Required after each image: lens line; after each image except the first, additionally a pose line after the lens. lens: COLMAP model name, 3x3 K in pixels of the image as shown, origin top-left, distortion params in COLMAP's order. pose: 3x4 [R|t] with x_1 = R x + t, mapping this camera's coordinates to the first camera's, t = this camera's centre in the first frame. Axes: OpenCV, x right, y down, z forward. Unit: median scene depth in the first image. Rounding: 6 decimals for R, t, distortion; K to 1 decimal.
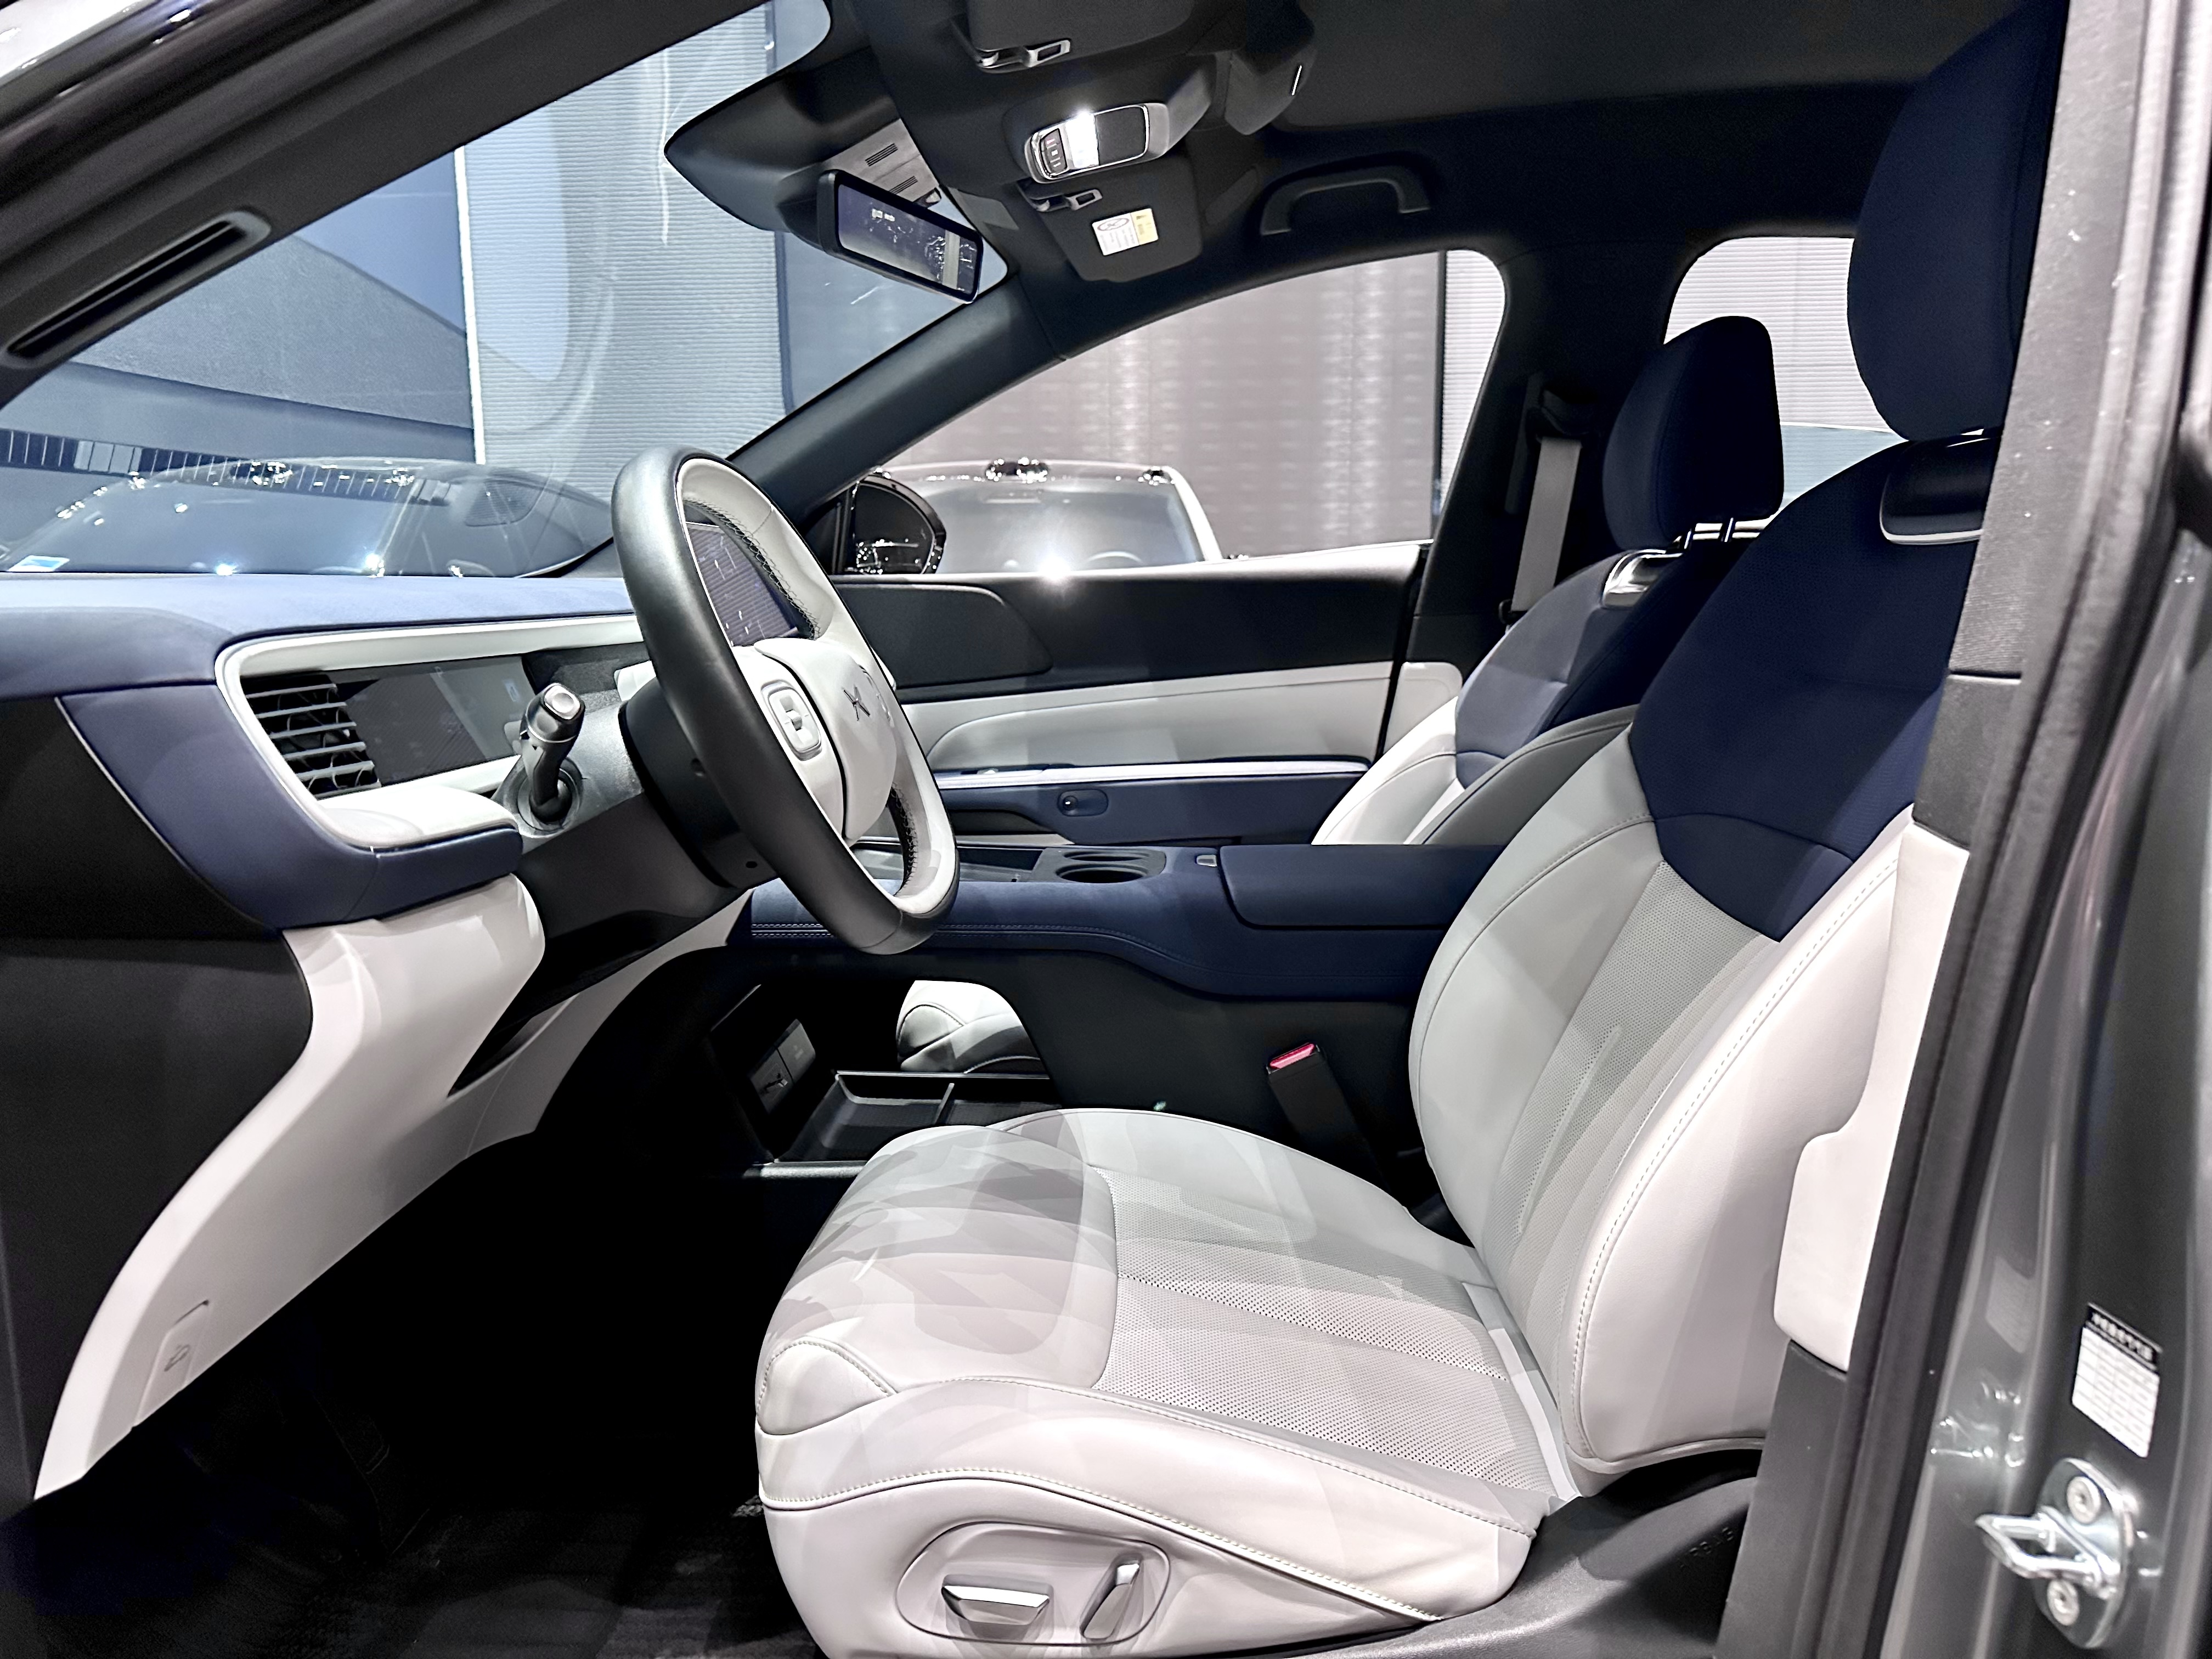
lens RADIAL K [[1564.3, 0, 1072.2], [0, 1564.3, 821.7], [0, 0, 1]] dist [0.054212, -0.069988]
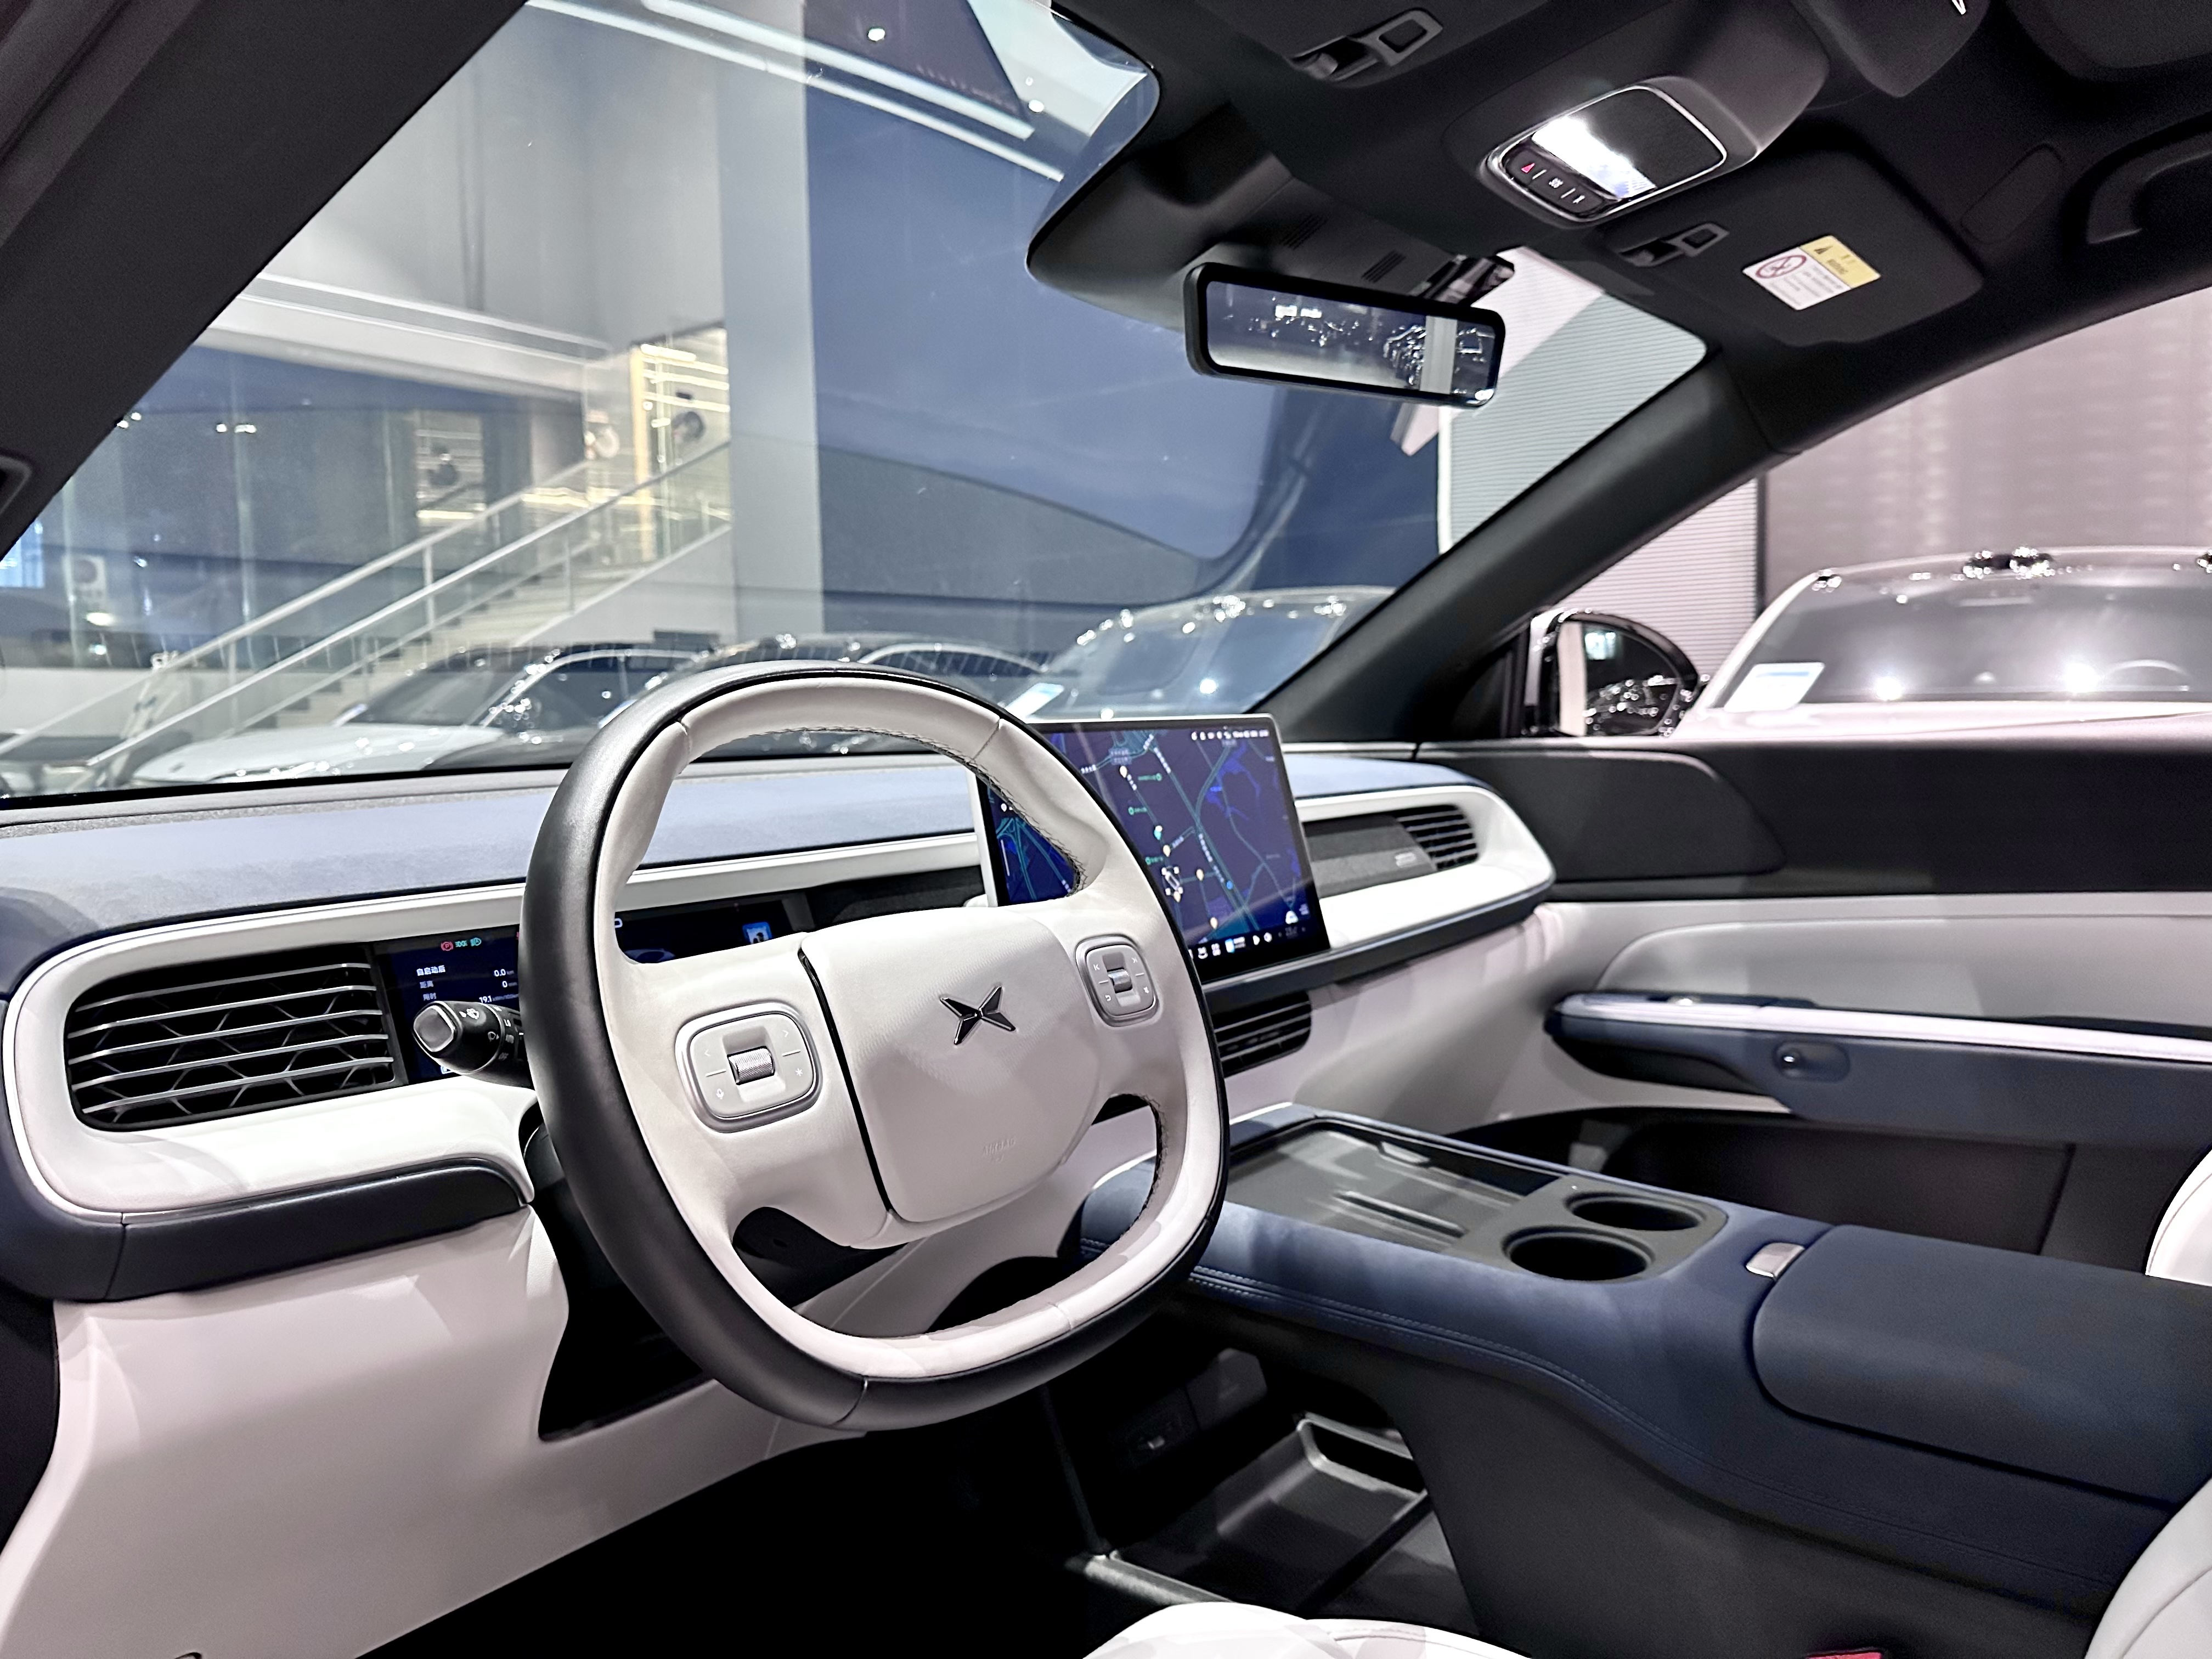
lens RADIAL K [[1564.3, 0, 1097.1], [0, 1564.3, 812.4], [0, 0, 1]] dist [0.054212, -0.069988]
pose [[0.822058, 0.035364, -0.568305, 0.220956], [-0.075393, 0.996042, -0.047077, -0.102087], [0.564391, 0.081546, 0.821470, 0.337474]]
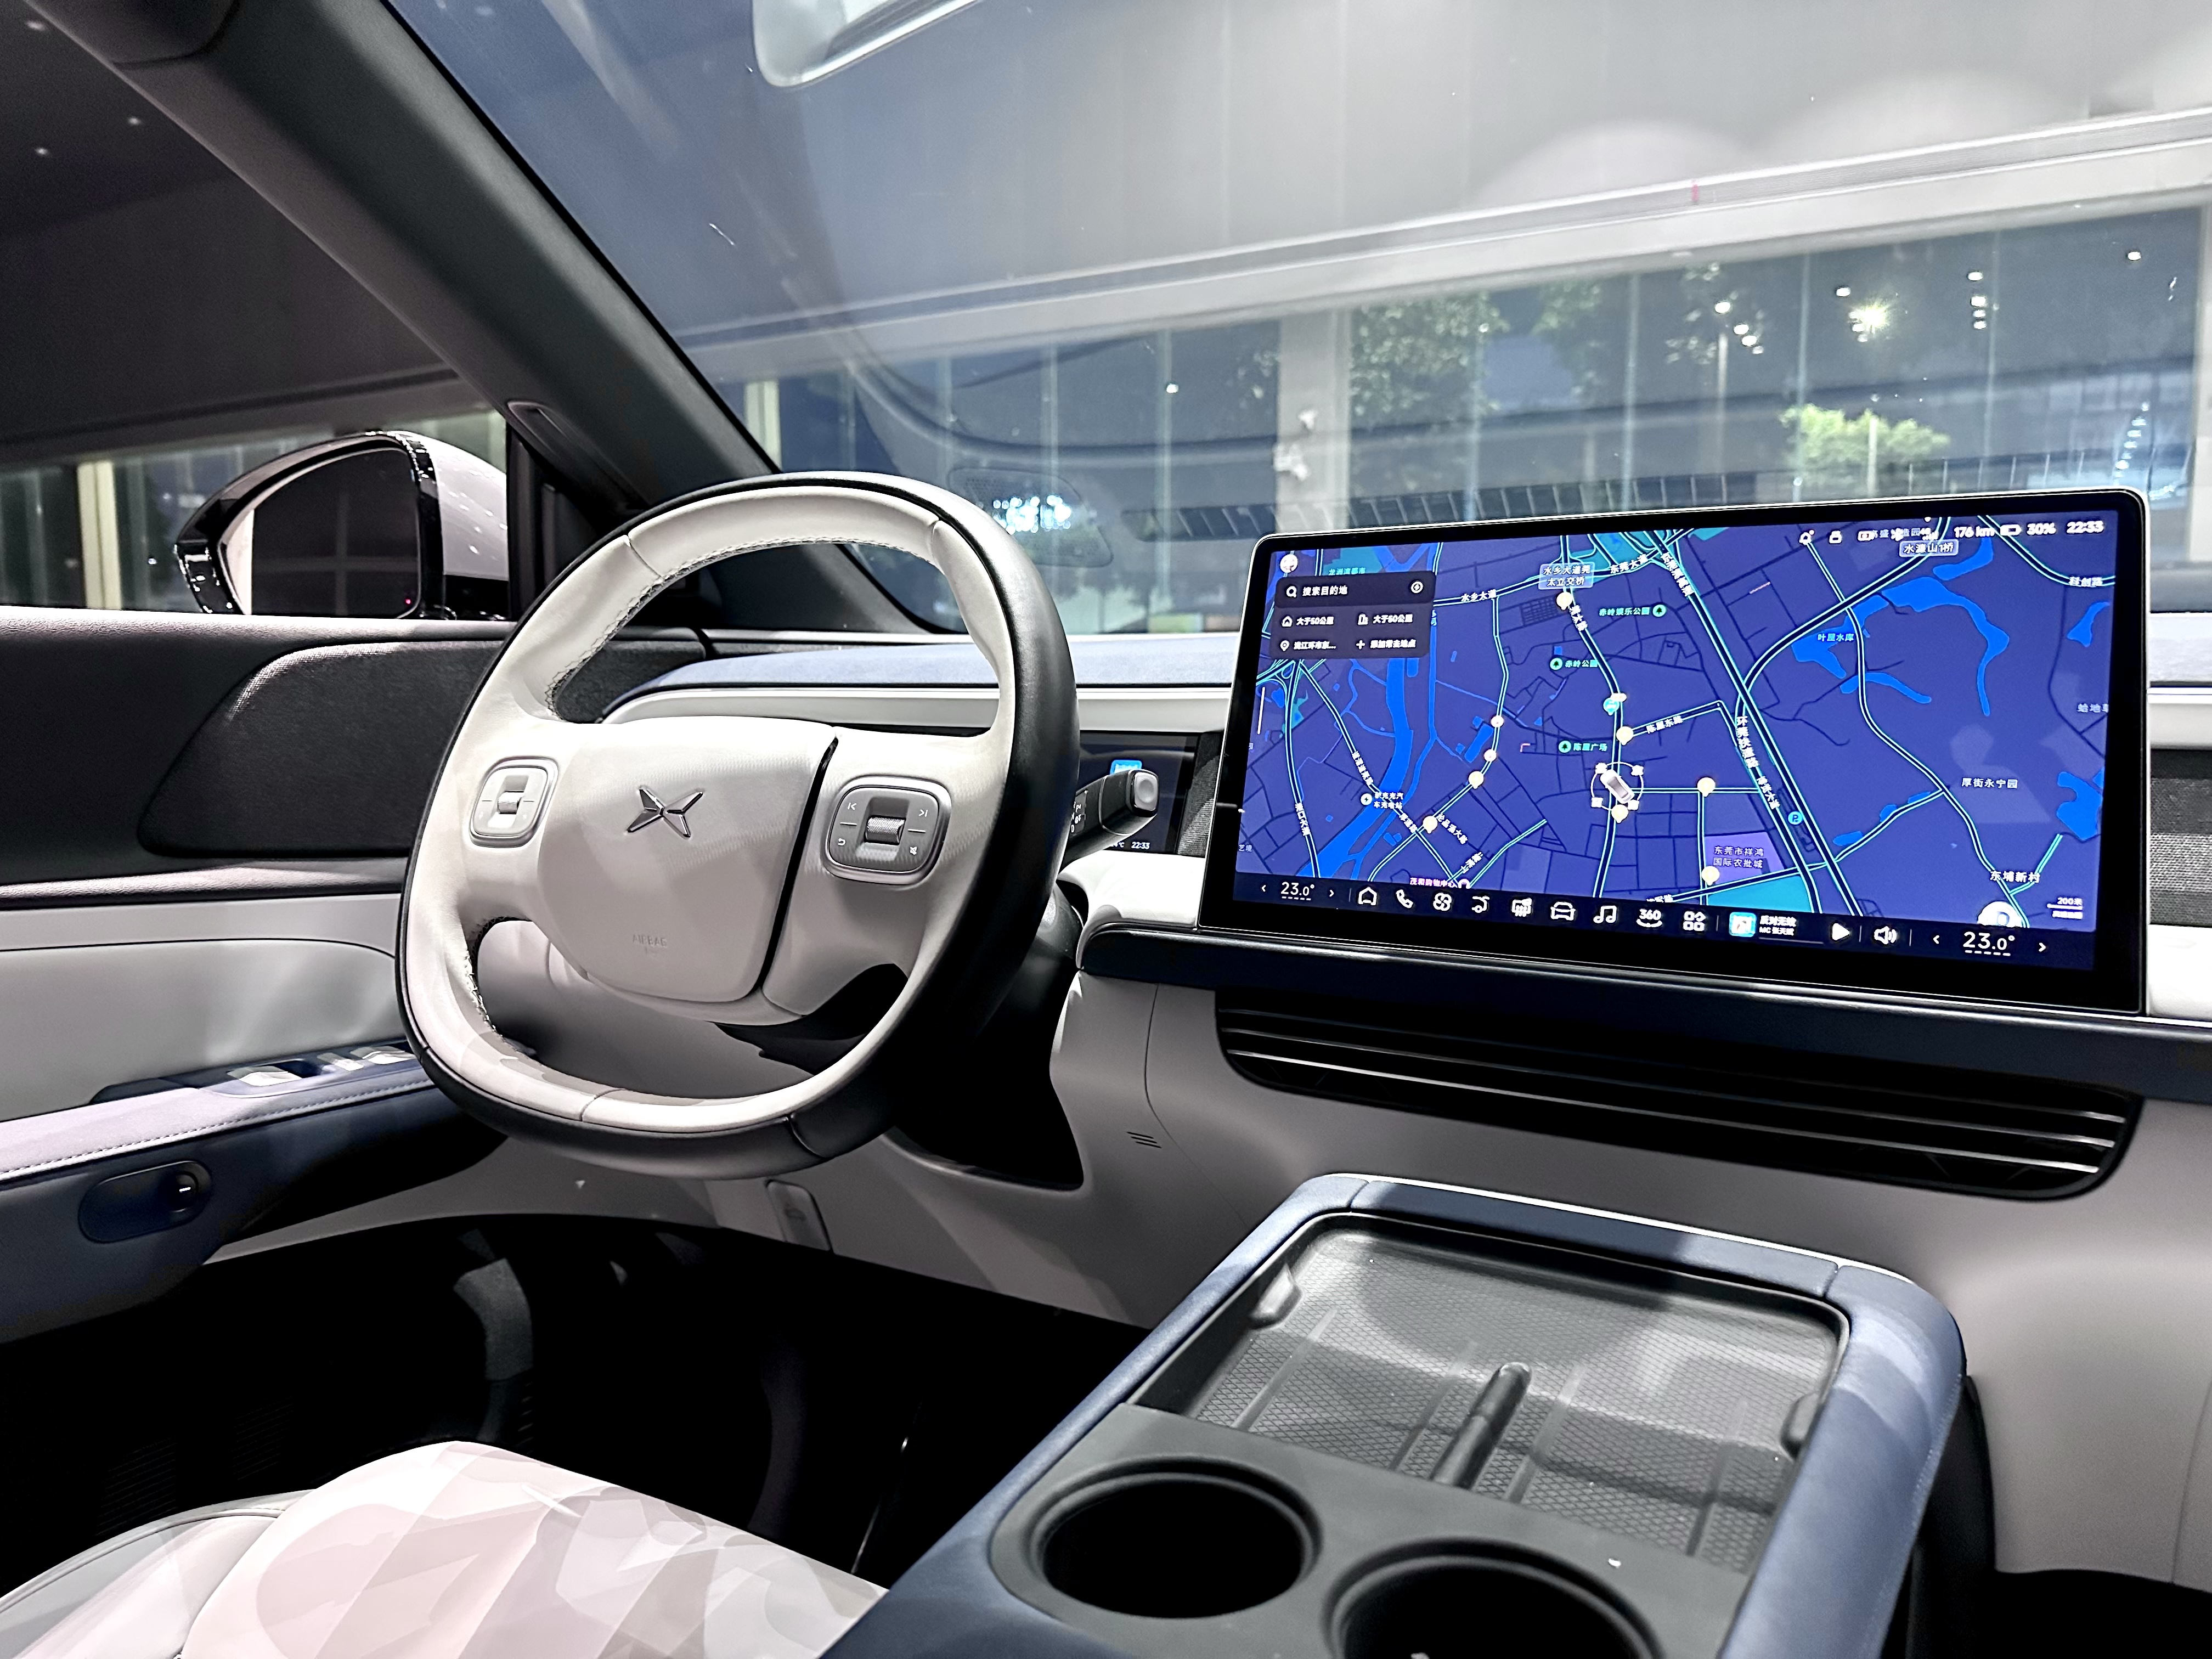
lens RADIAL K [[1564.3, 0, 1098.9], [0, 1564.3, 839.3], [0, 0, 1]] dist [0.054212, -0.069988]
pose [[-0.456647, 0.114658, -0.882228, 0.296195], [-0.118264, 0.975035, 0.187934, -0.164756], [0.881752, 0.190156, -0.431687, 1.108903]]
